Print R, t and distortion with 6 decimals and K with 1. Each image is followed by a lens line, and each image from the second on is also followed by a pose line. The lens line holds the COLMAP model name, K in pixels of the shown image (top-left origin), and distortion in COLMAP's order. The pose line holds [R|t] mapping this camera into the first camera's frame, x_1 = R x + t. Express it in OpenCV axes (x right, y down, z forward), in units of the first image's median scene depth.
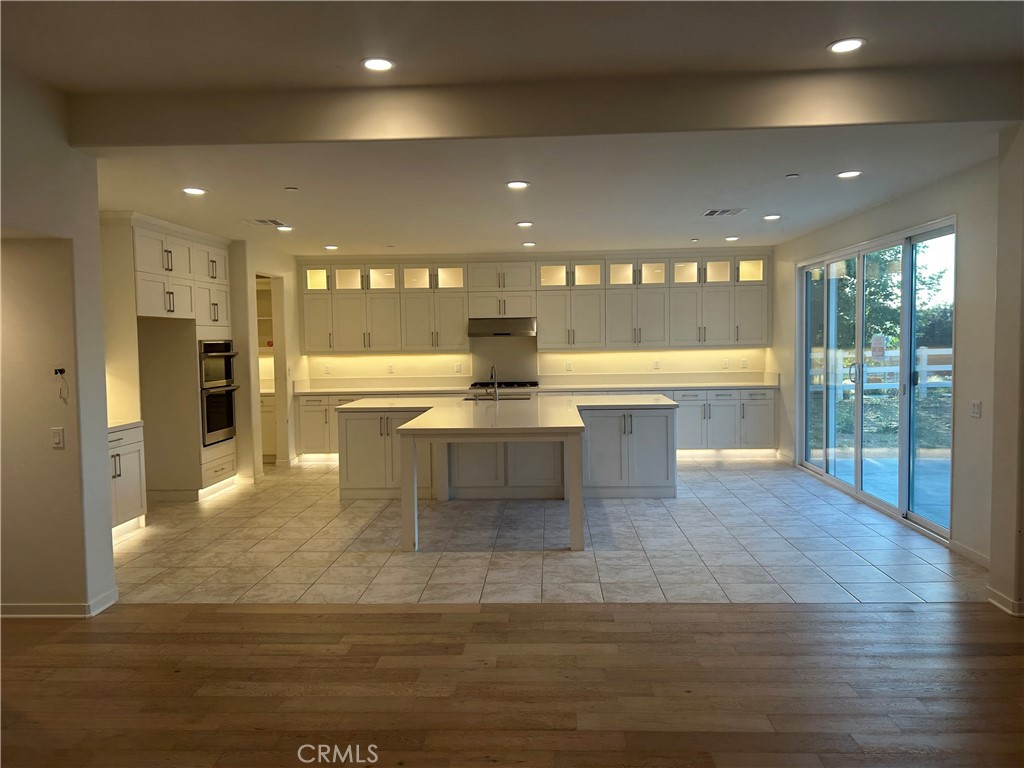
lens RADIAL K [[768.5, 0, 520.5], [0, 768.5, 383.8], [0, 0, 1]] dist [0.034024, -0.039674]
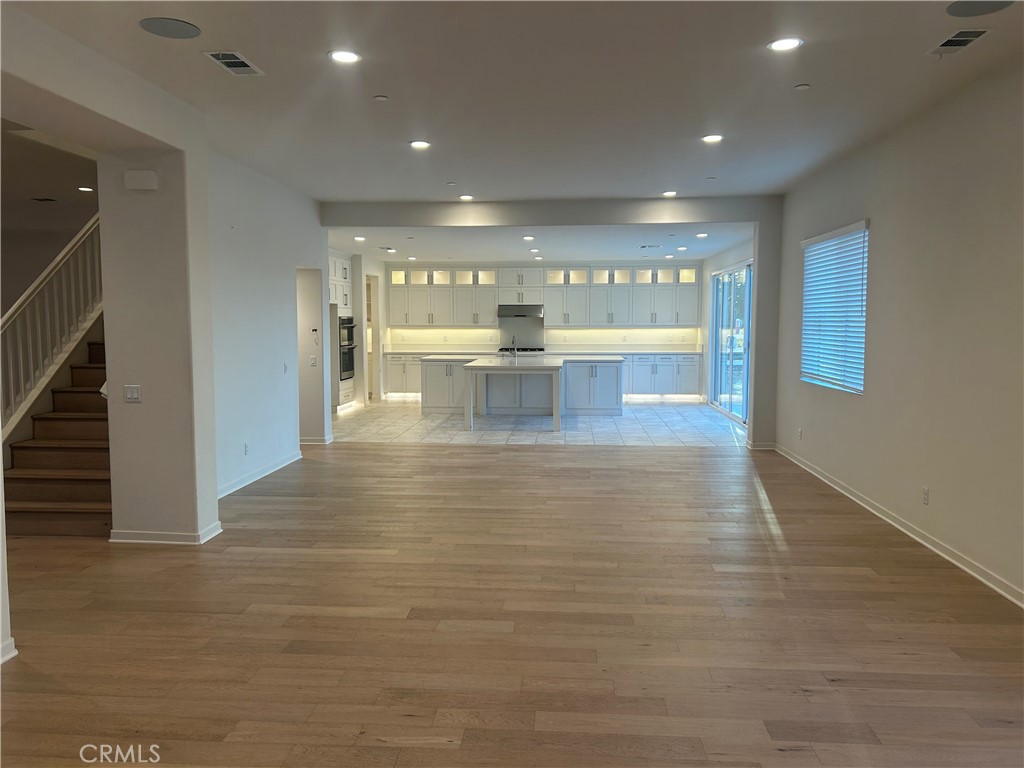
lens RADIAL K [[768.5, 0, 509.0], [0, 768.5, 386.8], [0, 0, 1]] dist [0.034024, -0.039674]
pose [[0.998976, 0.019457, -0.040842, 0.018535], [-0.018290, 0.999419, 0.028759, 0.032575], [0.041378, -0.027982, 0.998752, -0.524594]]
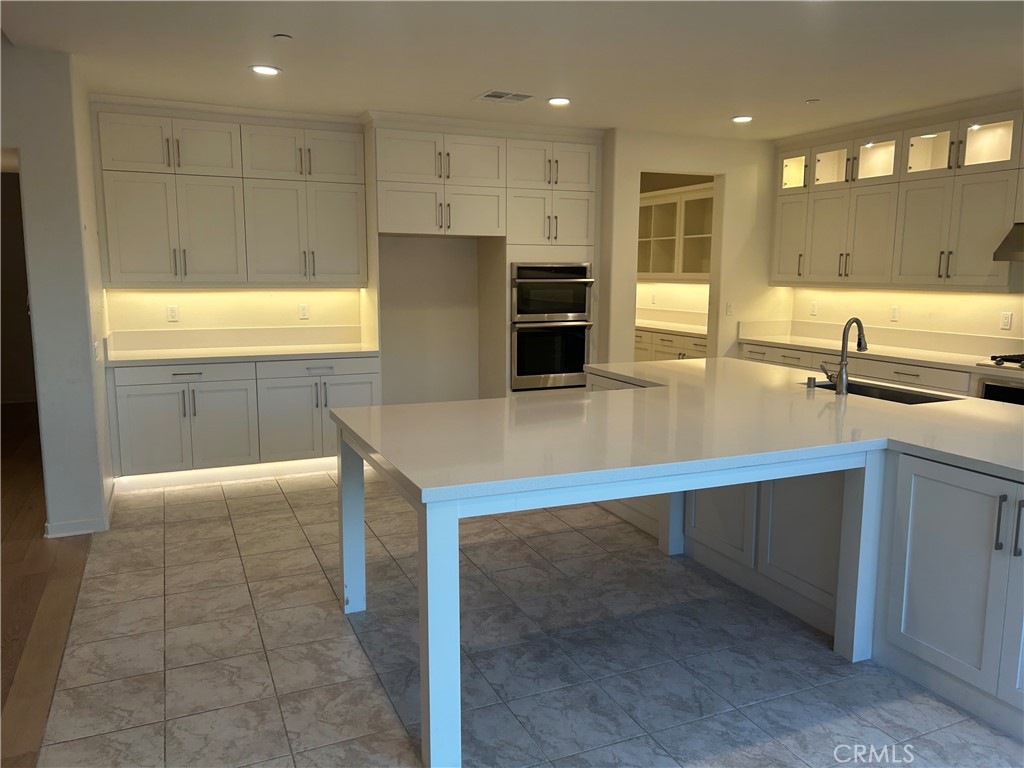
lens RADIAL K [[768.5, 0, 507.1], [0, 768.5, 384.4], [0, 0, 1]] dist [0.034024, -0.039674]
pose [[0.435407, 0.150625, -0.887543, 0.259356], [-0.061722, 0.988578, 0.137492, -0.032051], [0.898115, -0.005084, 0.439730, 0.505636]]
